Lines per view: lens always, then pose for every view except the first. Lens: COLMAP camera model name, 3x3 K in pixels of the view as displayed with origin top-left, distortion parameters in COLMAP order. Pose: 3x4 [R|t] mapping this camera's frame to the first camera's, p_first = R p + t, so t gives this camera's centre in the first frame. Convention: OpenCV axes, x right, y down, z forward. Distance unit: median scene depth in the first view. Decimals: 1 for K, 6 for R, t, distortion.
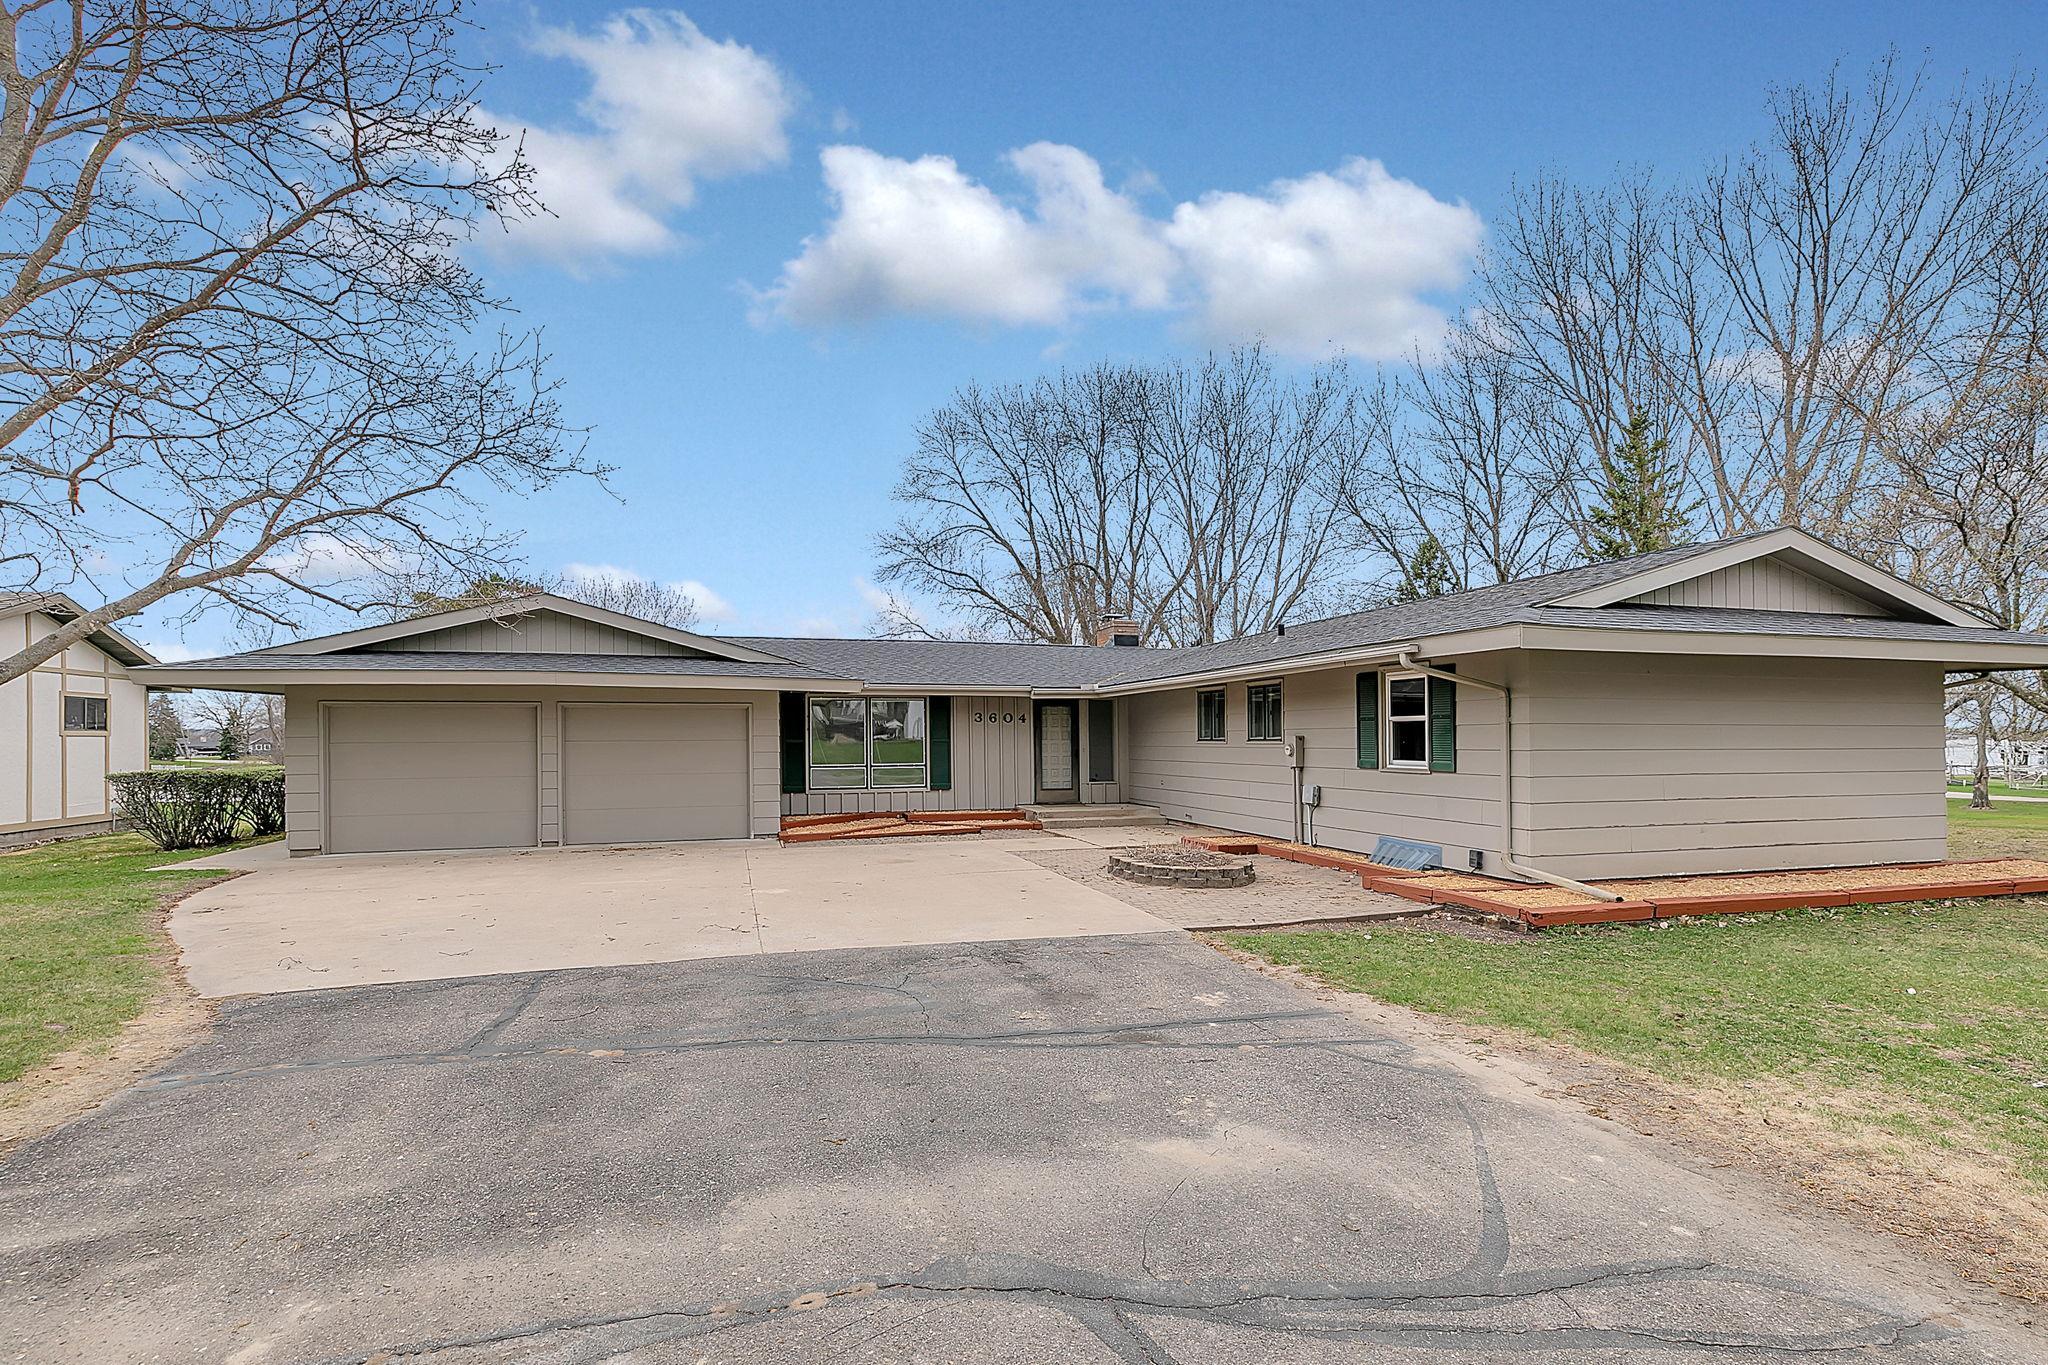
lens RADIAL K [[935.2, 0, 1032.1], [0, 935.2, 686.1], [0, 0, 1]] dist [0.003940, 0.000238]
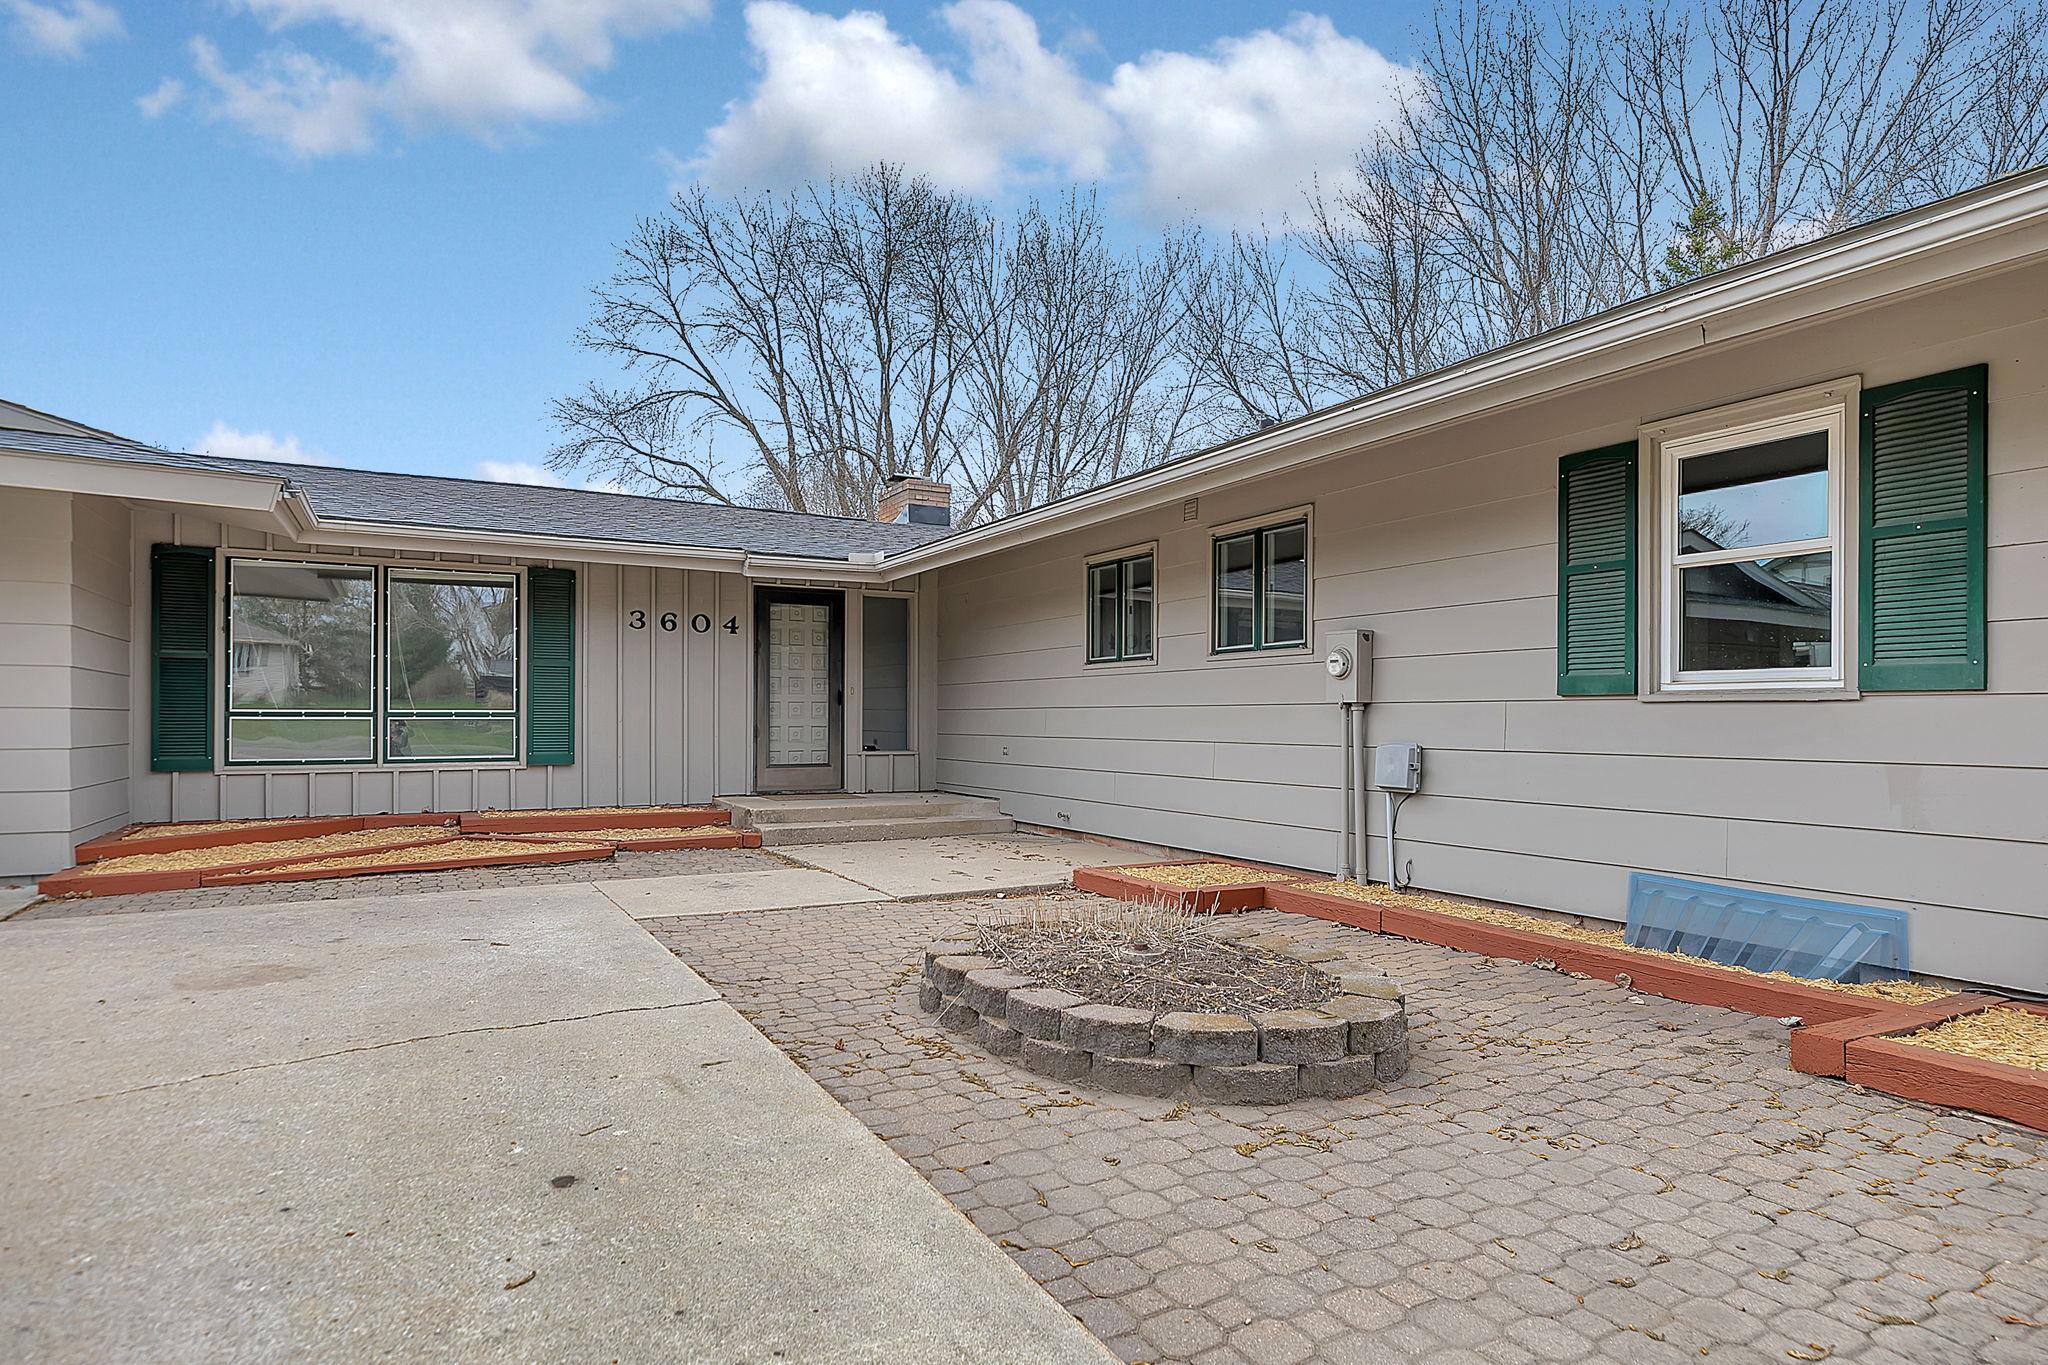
lens RADIAL K [[1138.6, 0, 1024.0], [0, 1138.6, 682.5], [0, 0, 1]] dist [-0.001129, -0.000426]
pose [[0.979466, 0.012617, 0.201213, 0.022129], [-0.018348, 0.999477, 0.026644, 0.048138], [-0.200771, -0.029789, 0.979185, 0.382429]]
